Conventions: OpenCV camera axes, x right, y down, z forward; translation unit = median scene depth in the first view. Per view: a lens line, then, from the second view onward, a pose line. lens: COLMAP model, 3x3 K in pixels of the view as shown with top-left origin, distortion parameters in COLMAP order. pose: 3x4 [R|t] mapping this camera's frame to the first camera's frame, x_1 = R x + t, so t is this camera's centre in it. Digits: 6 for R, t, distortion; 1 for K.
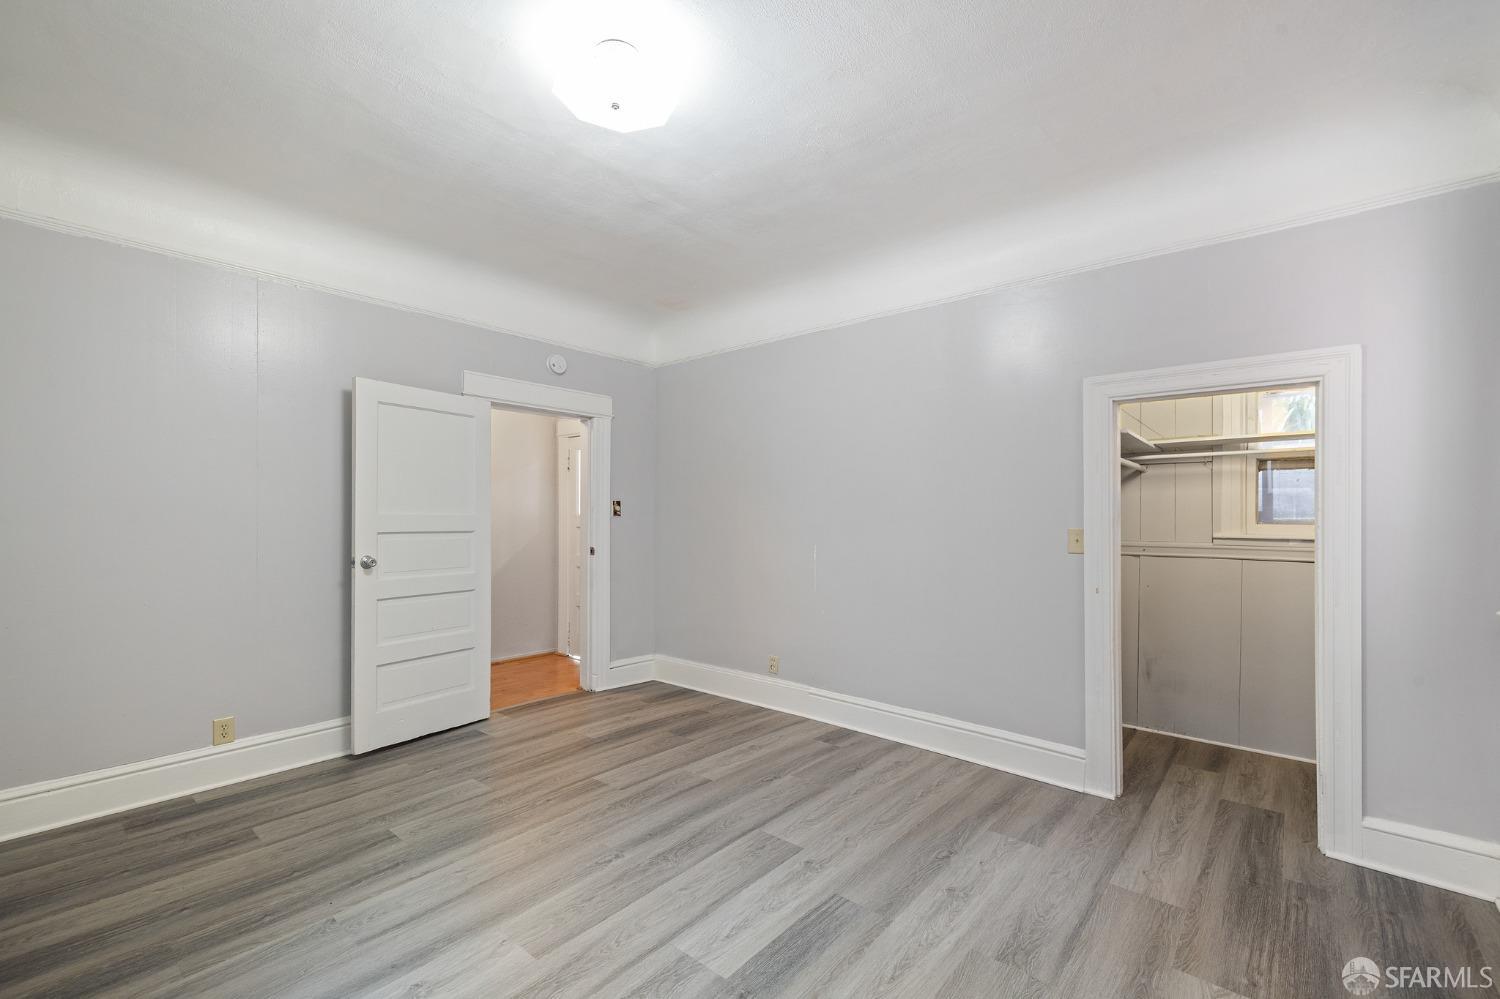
lens RADIAL K [[629.6, 0, 732.8], [0, 629.6, 503.3], [0, 0, 1]] dist [0.000379, 0.000427]
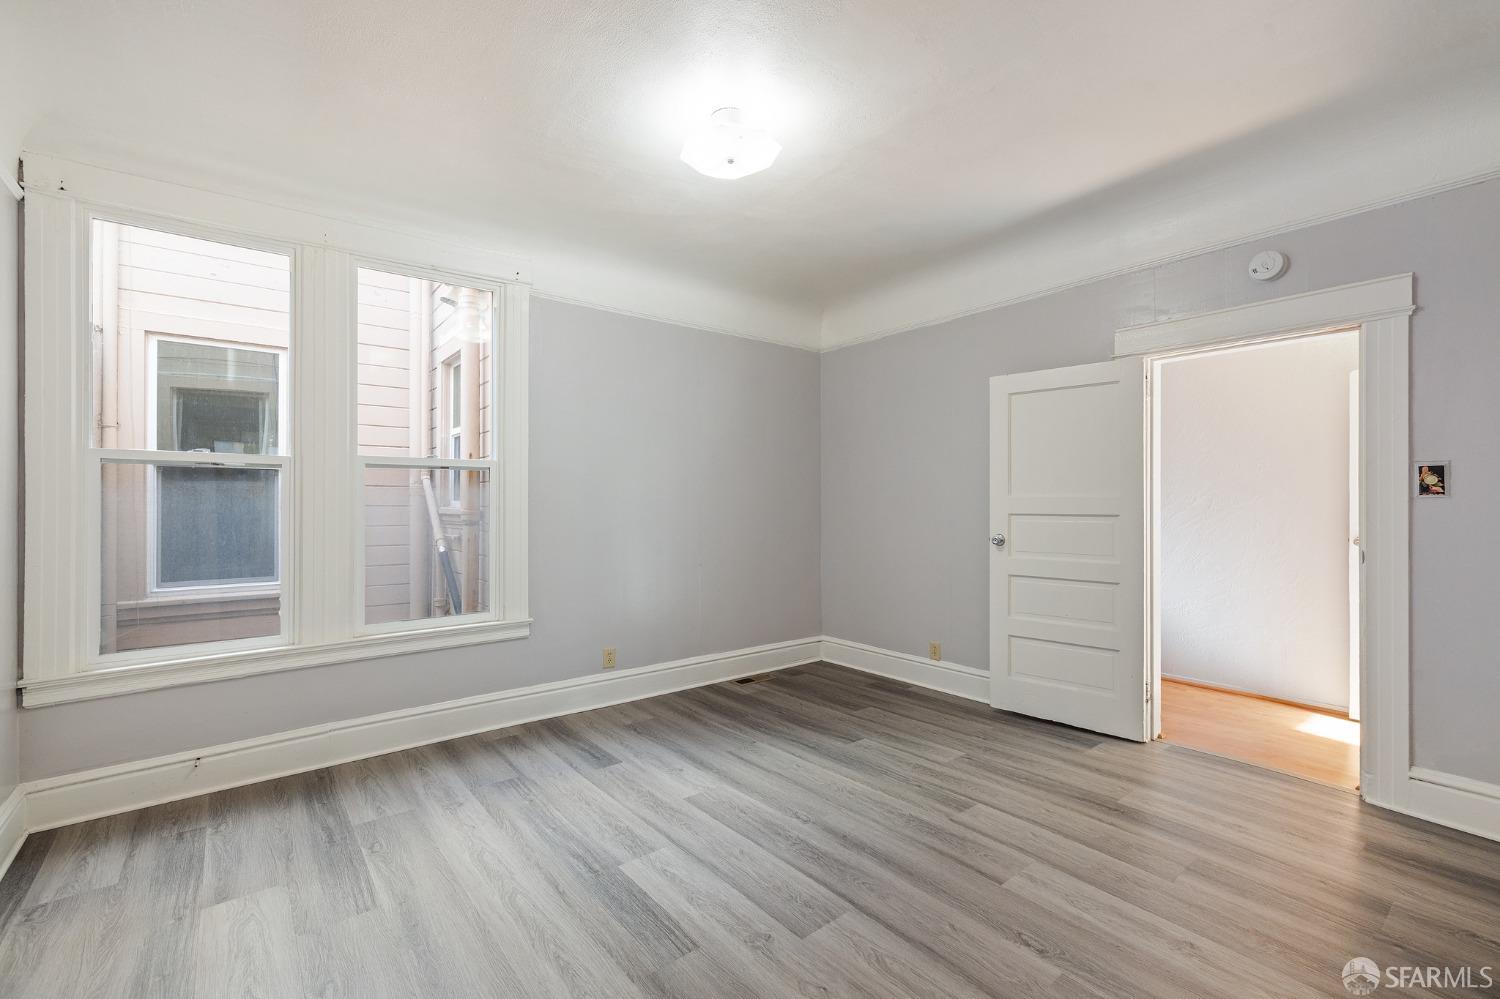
lens RADIAL K [[643.1, 0, 749.9], [0, 643.1, 503.9], [0, 0, 1]] dist [0.001573, -0.000243]
pose [[-0.162493, 0.007151, -0.986684, 0.797946], [0.031567, 0.999500, 0.002046, 0.016495], [0.986205, -0.030815, -0.162638, 0.973217]]
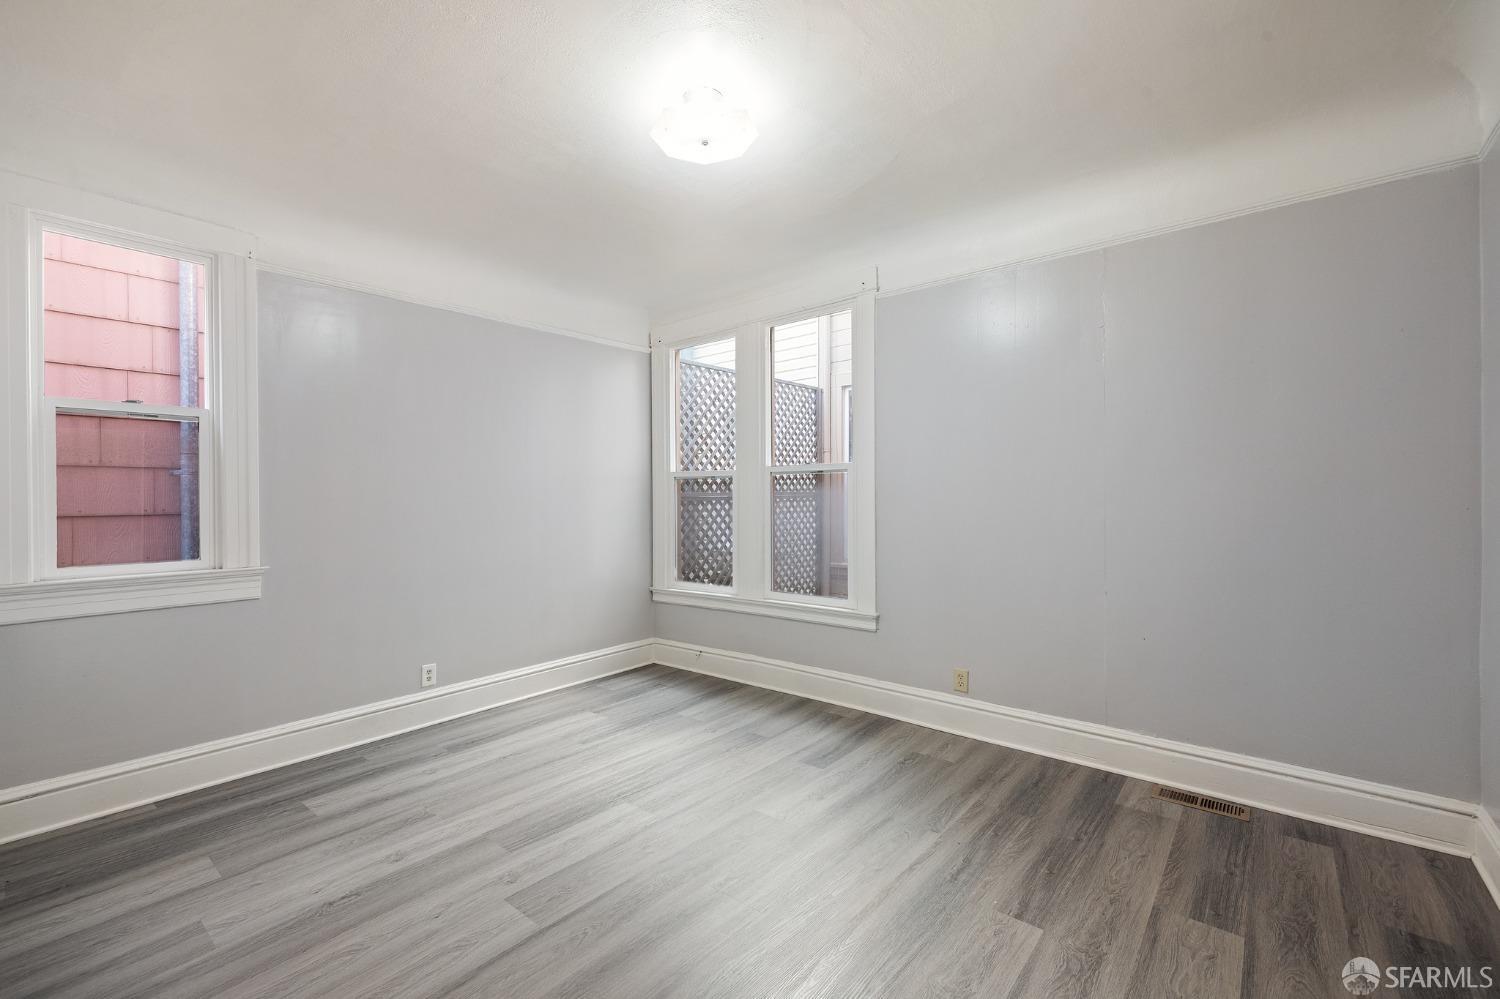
lens RADIAL K [[643.1, 0, 749.9], [0, 643.1, 503.9], [0, 0, 1]] dist [0.001573, -0.000243]
pose [[-0.999189, 0.008915, -0.039269, -0.172150], [0.009549, 0.999827, -0.015976, 0.026694], [0.039120, -0.016338, -0.999101, 1.705454]]
